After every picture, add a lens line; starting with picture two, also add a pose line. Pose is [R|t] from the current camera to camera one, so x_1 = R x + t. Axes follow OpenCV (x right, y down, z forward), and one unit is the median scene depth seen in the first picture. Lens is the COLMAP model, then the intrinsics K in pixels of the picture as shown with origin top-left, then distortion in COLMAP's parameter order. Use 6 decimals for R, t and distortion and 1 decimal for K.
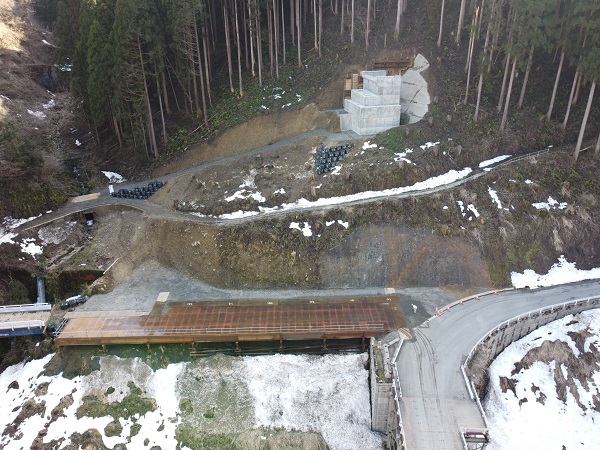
lens RADIAL K [[448.8, 0, 301.9], [0, 448.8, 226.5], [0, 0, 1]] dist [-0.007983, -0.001859]
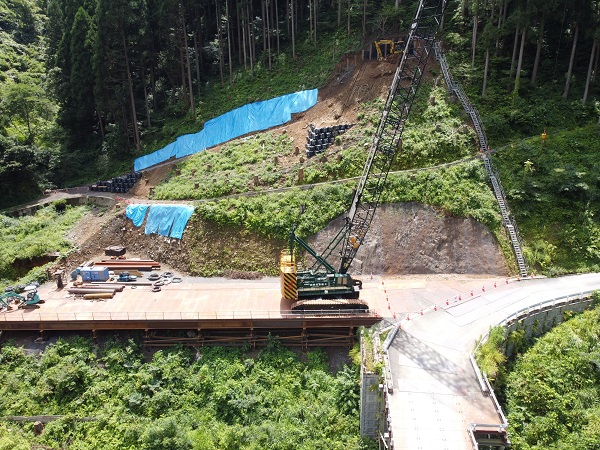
lens RADIAL K [[448.8, 0, 301.9], [0, 448.8, 226.5], [0, 0, 1]] dist [-0.007983, -0.001859]
pose [[0.999423, 0.002935, -0.033829, 0.056145], [-0.006265, 0.995092, -0.098756, 0.111909], [0.033373, 0.098911, 0.994537, 0.117270]]
